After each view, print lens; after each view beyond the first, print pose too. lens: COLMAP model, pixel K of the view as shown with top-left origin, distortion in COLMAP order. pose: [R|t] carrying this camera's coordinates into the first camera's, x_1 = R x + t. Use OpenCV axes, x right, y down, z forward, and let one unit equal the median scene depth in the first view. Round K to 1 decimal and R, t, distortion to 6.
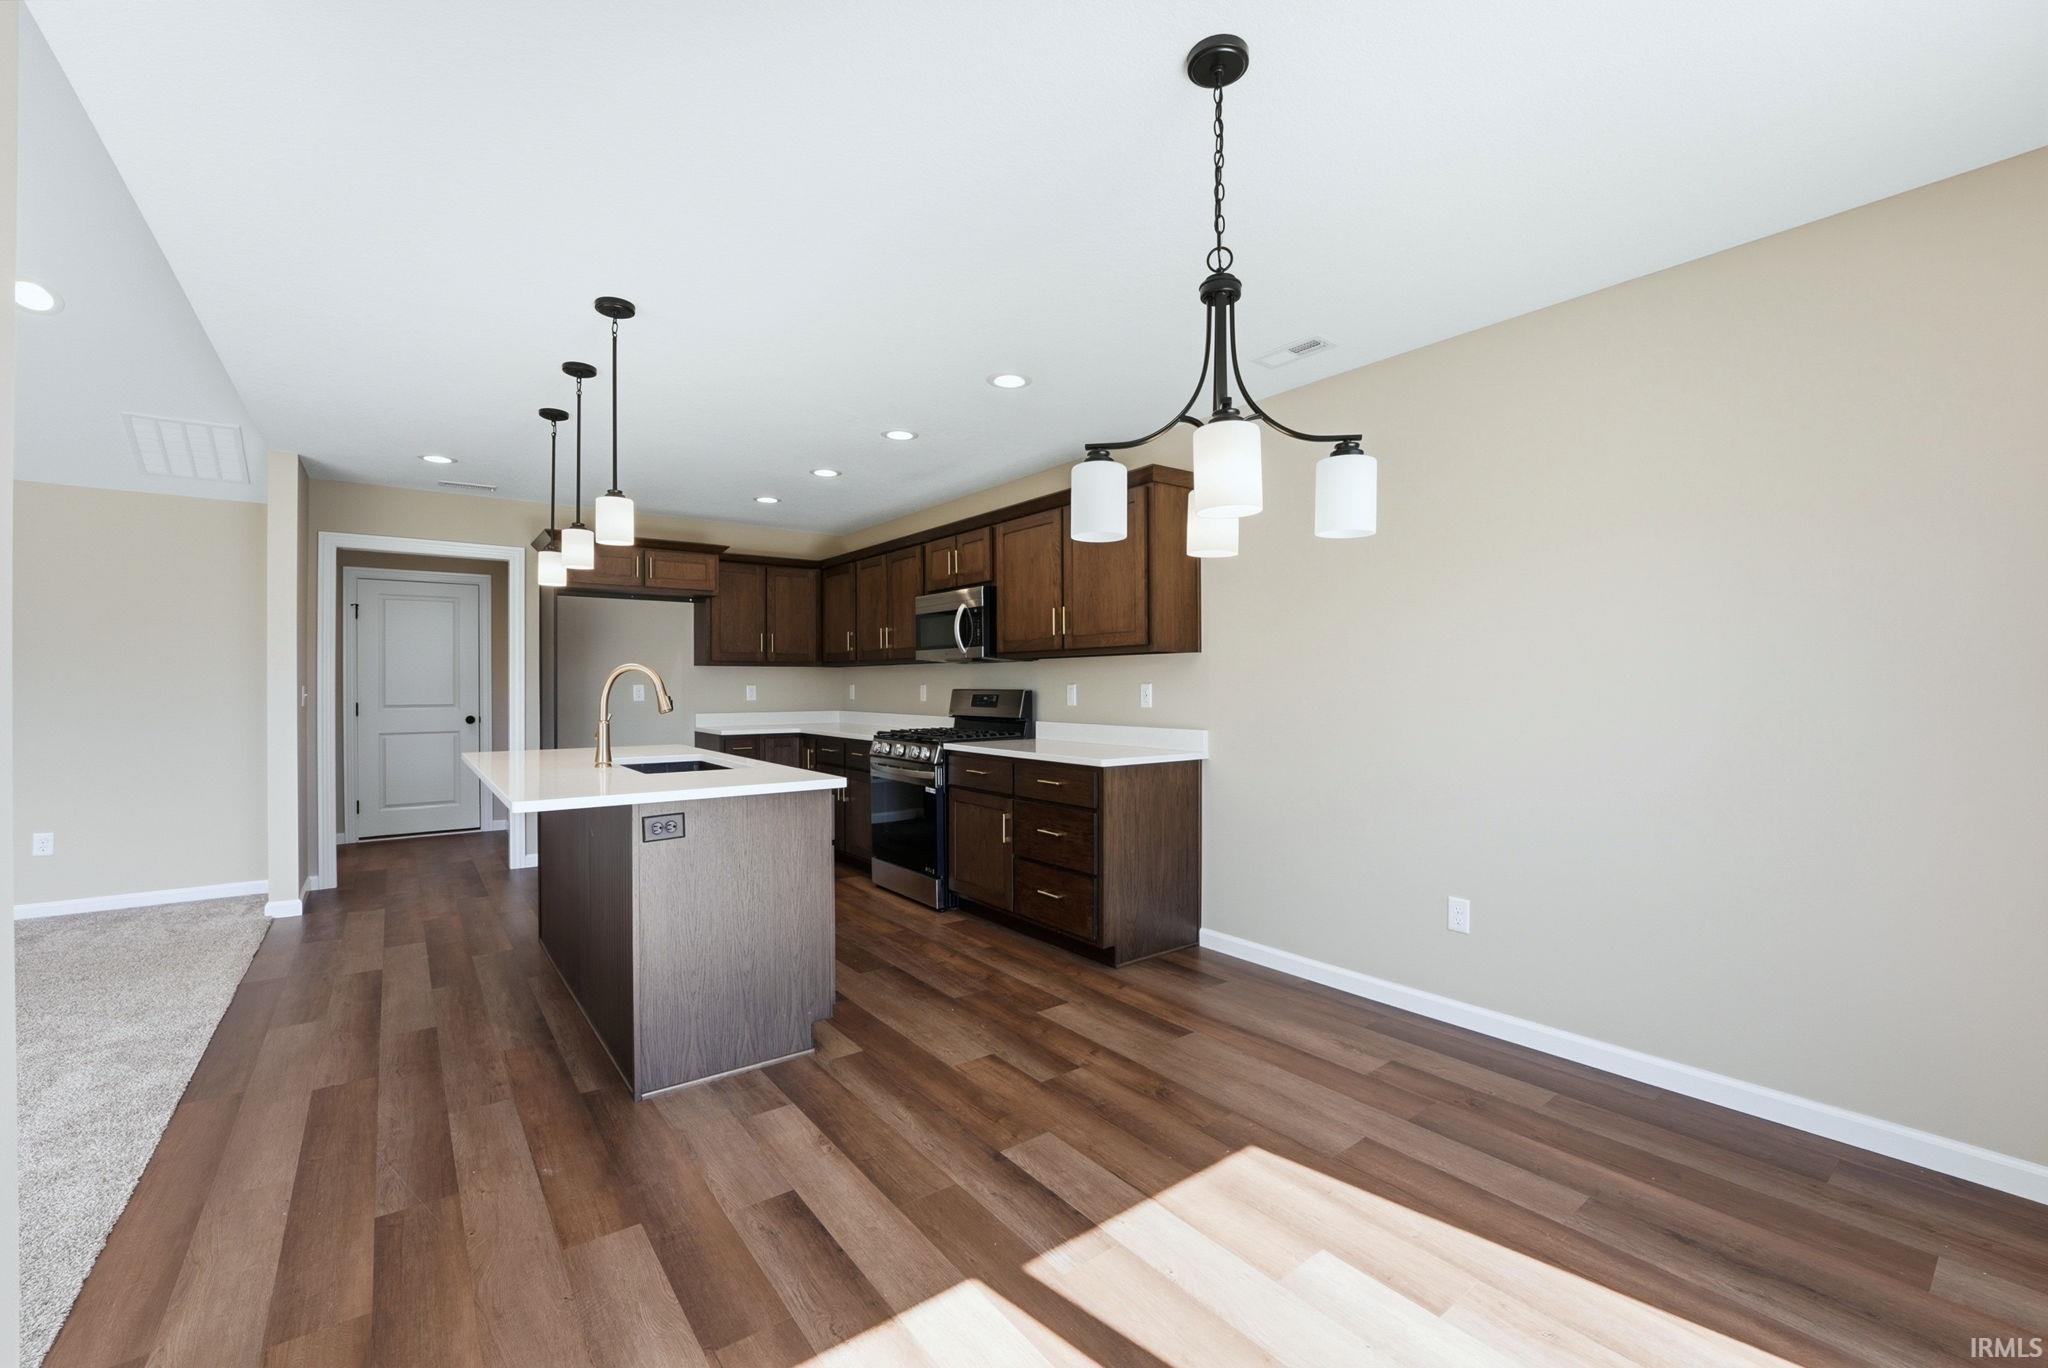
lens RADIAL K [[847.0, 0, 1044.0], [0, 847.0, 682.8], [0, 0, 1]] dist [-0.012207, -0.003873]
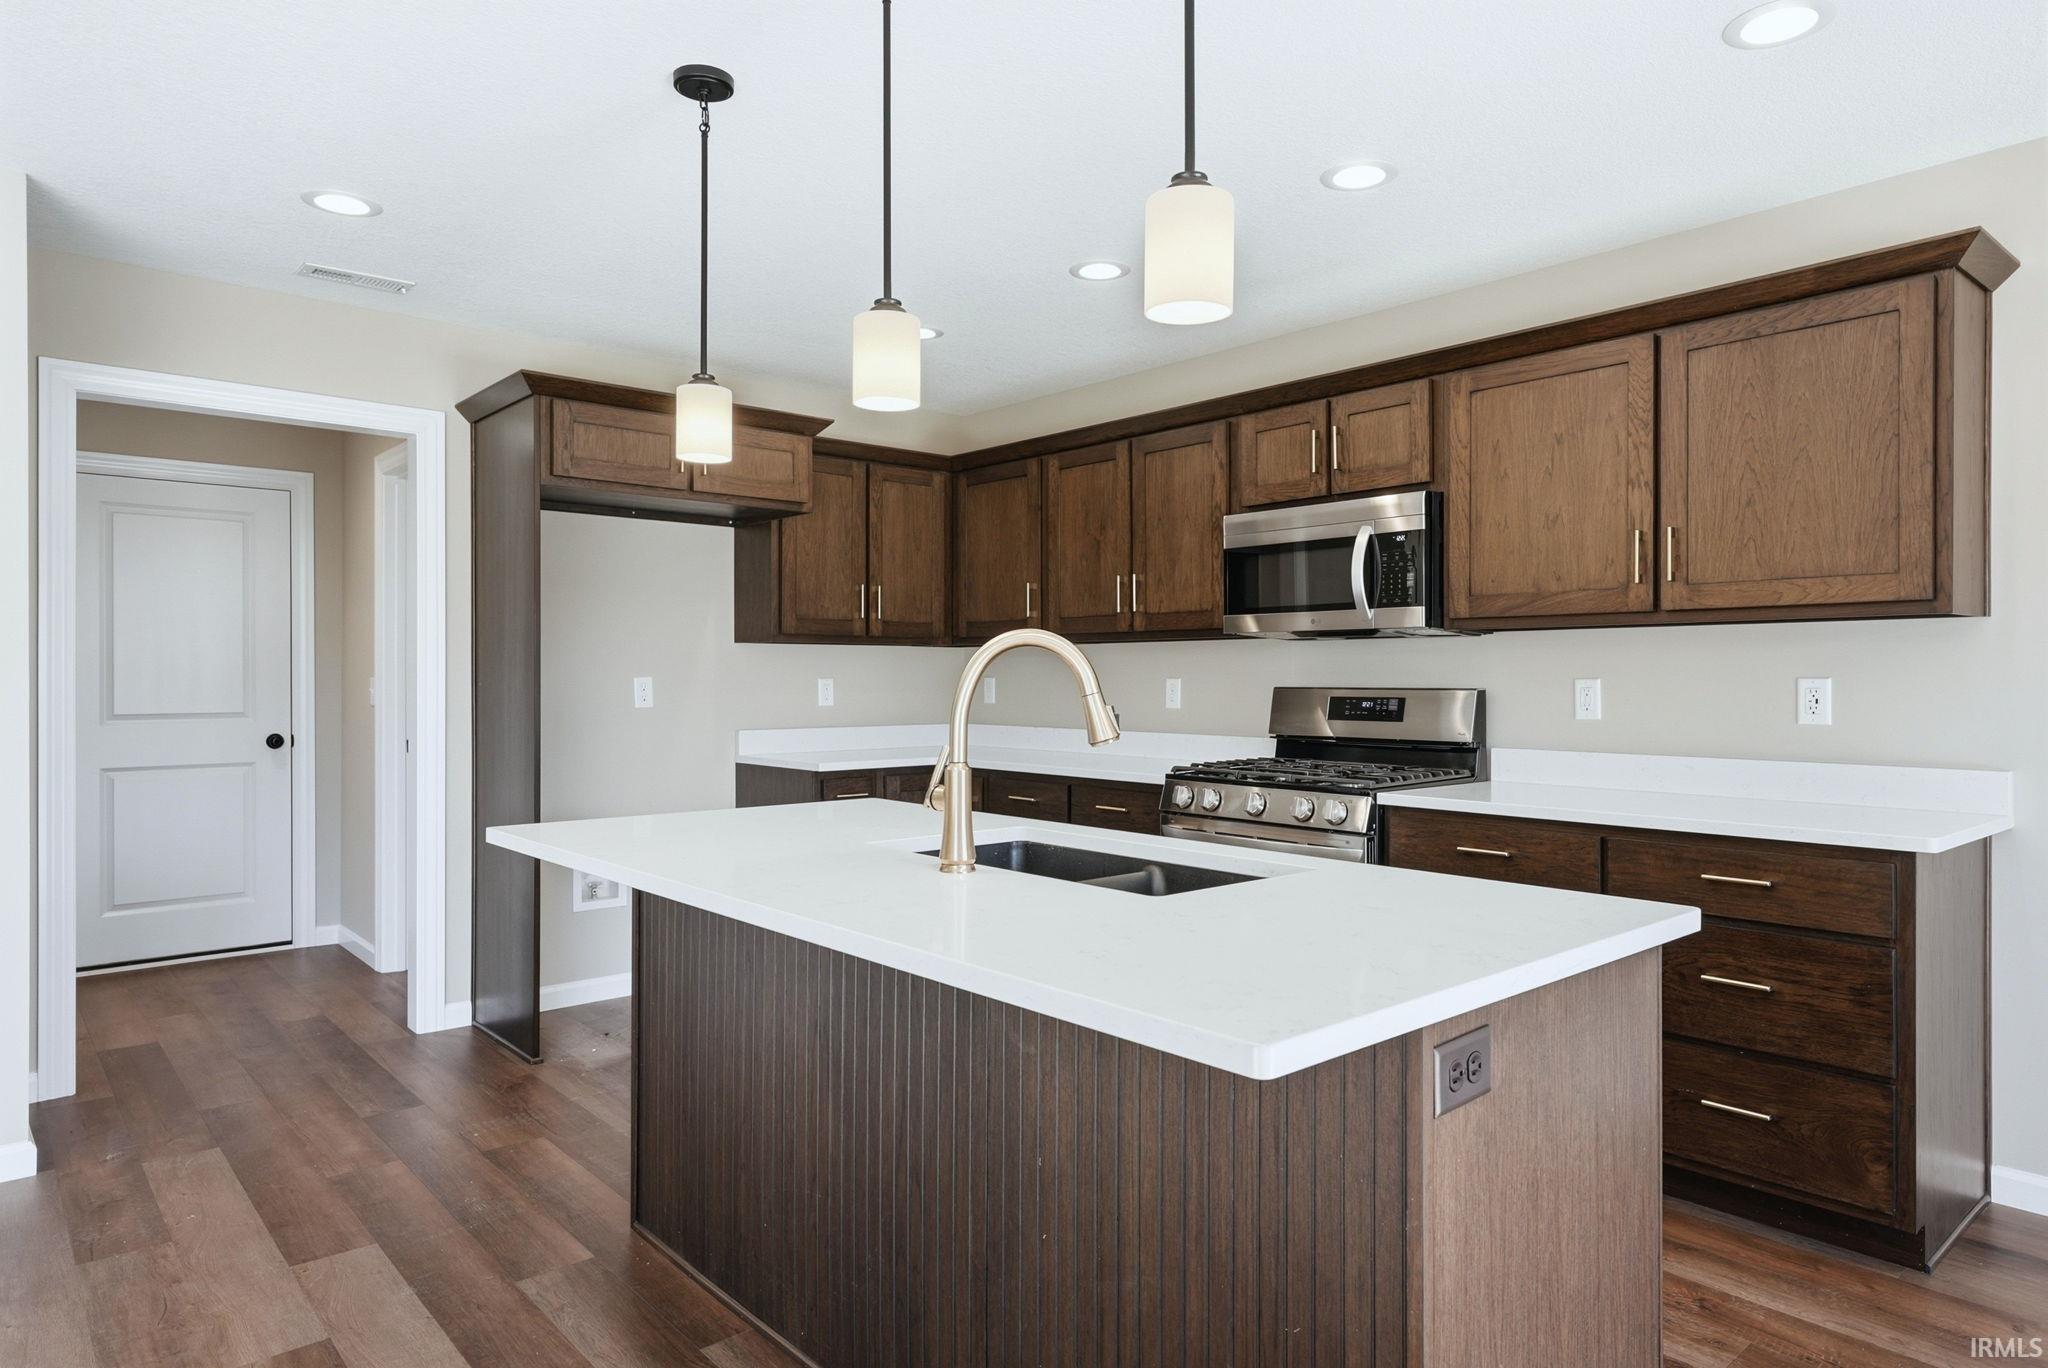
lens RADIAL K [[1200.7, 0, 1031.3], [0, 1200.7, 680.3], [0, 0, 1]] dist [0.022667, -0.005986]
pose [[0.997132, 0.002604, 0.075632, -0.409909], [-0.002926, 0.999987, 0.004148, 0.000583], [-0.075620, -0.004357, 0.997127, 0.302056]]
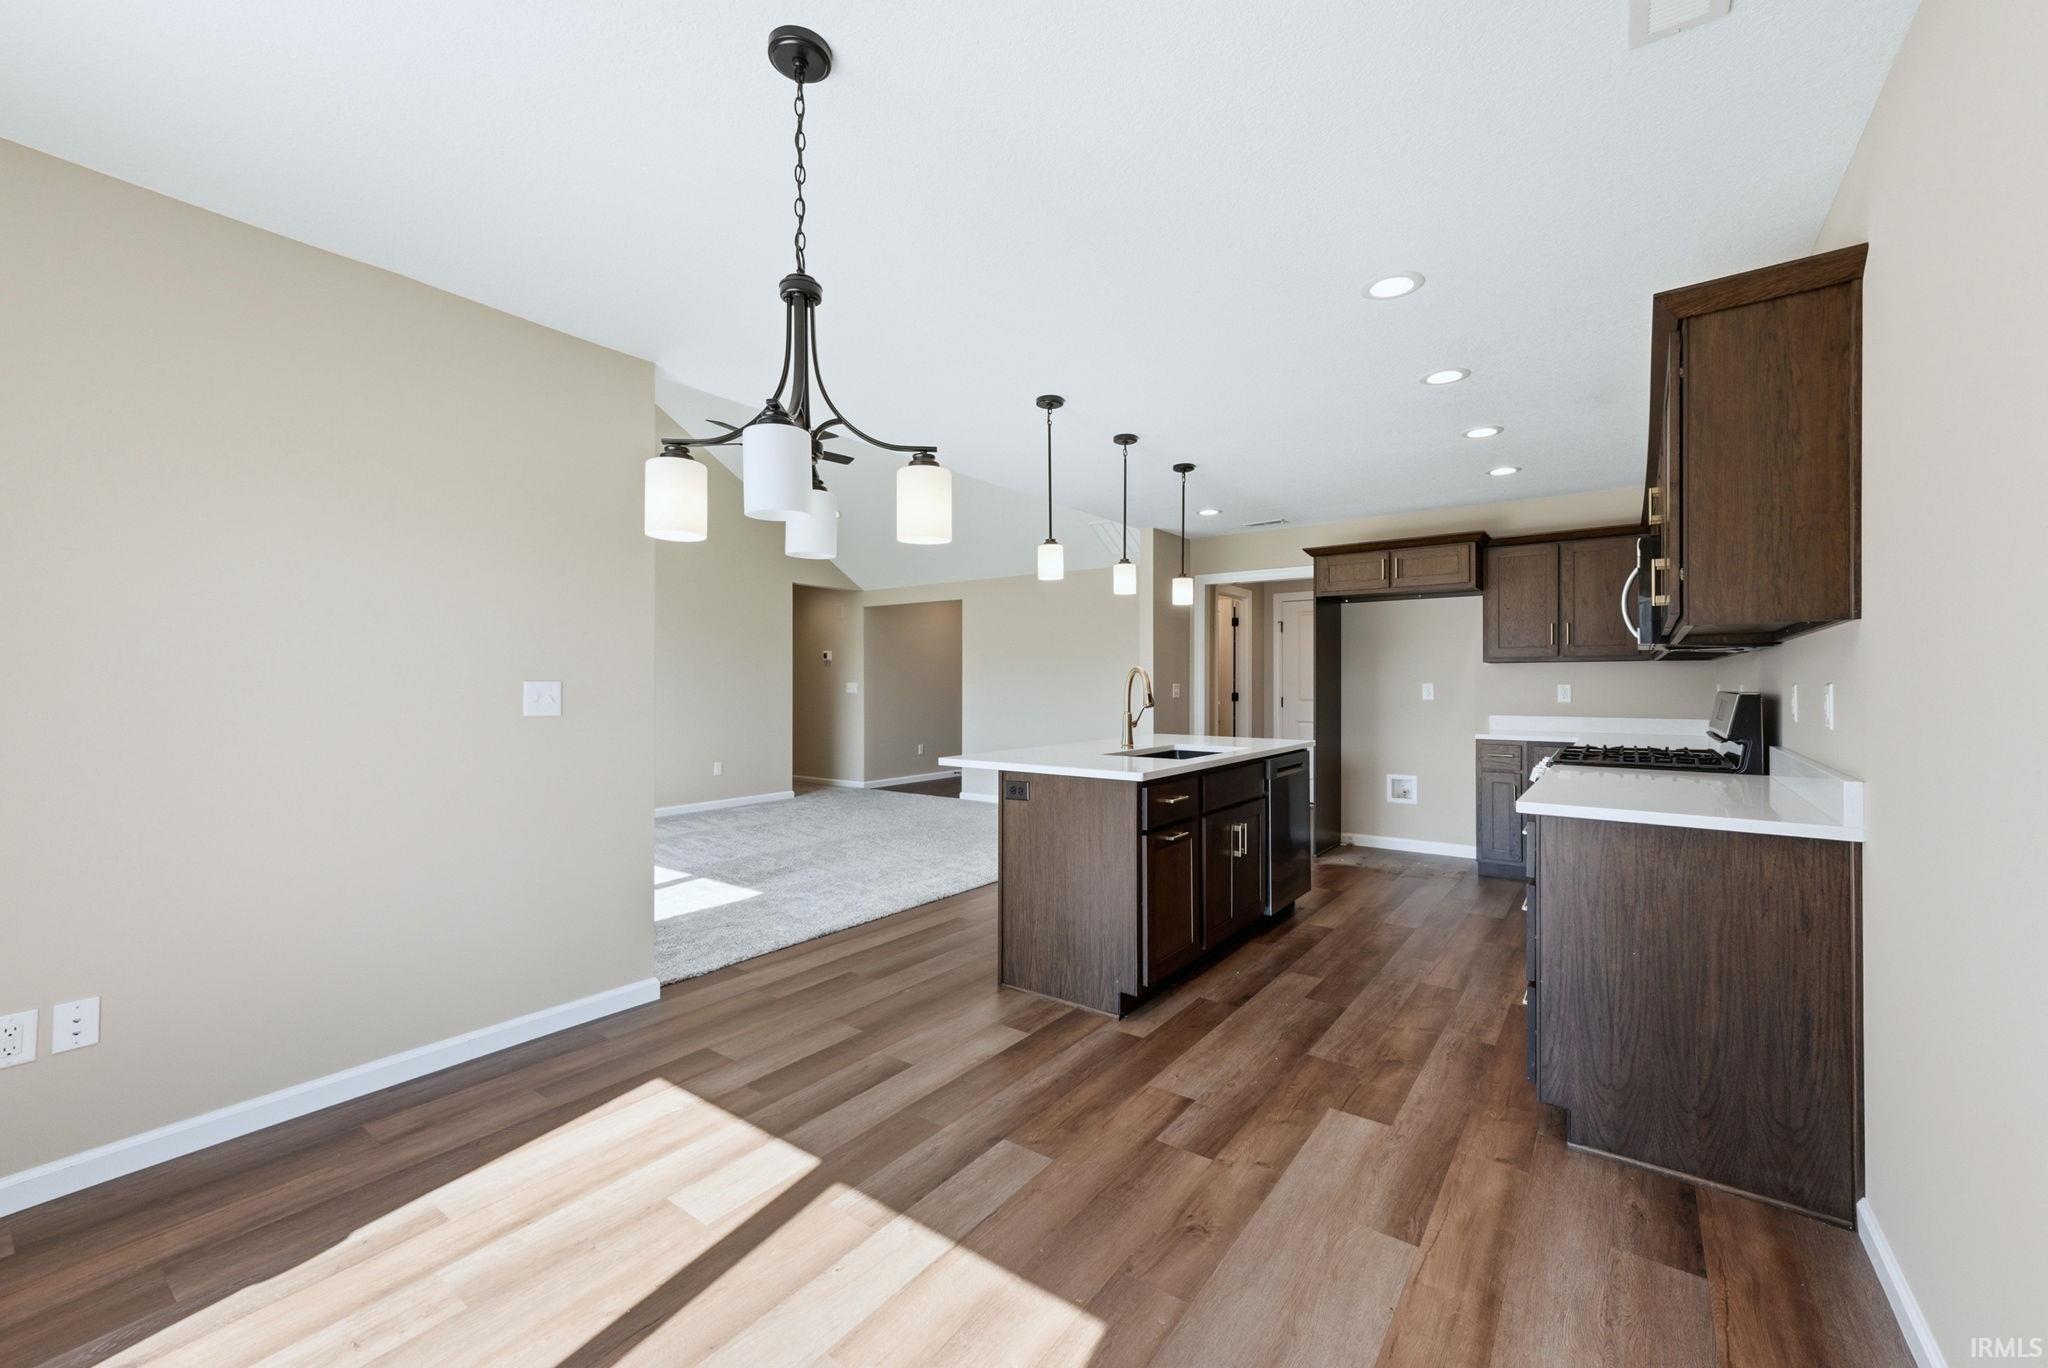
lens RADIAL K [[847.0, 0, 1036.8], [0, 847.0, 675.6], [0, 0, 1]] dist [-0.012207, -0.003873]
pose [[0.259615, -0.009754, -0.965663, 0.499228], [-0.000567, 0.999947, -0.010252, 0.005178], [0.965712, 0.003209, 0.259595, 0.411074]]
